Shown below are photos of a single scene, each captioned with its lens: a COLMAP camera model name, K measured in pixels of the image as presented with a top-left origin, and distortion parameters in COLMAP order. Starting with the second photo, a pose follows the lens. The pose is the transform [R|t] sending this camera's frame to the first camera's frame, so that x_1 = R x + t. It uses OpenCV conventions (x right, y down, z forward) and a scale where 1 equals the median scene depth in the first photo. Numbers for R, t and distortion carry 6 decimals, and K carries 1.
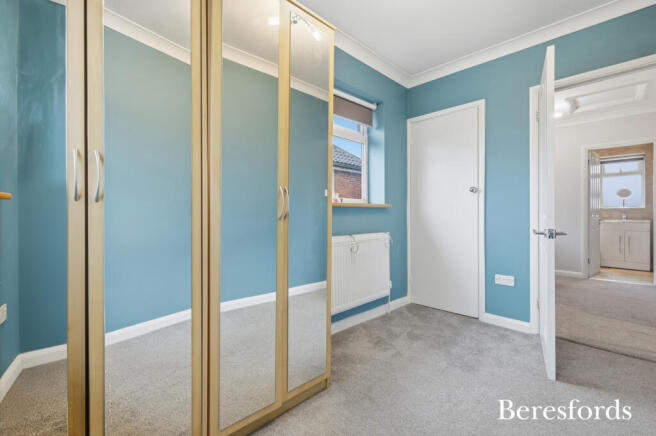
lens RADIAL K [[285.8, 0, 329.1], [0, 285.8, 212.3], [0, 0, 1]] dist [-0.002893, -0.000367]
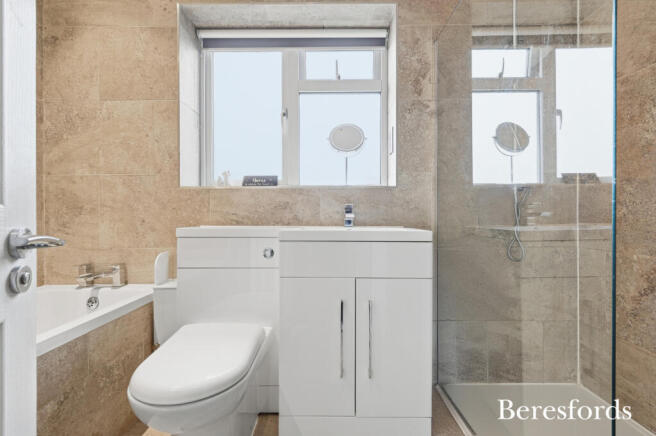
lens RADIAL K [[285.8, 0, 329.1], [0, 285.8, 212.3], [0, 0, 1]] dist [-0.002893, -0.000367]
pose [[0.693486, -0.001497, 0.720468, 0.816180], [0.001667, 0.999998, 0.000473, 0.010519], [-0.720468, 0.000874, 0.693488, 0.815100]]
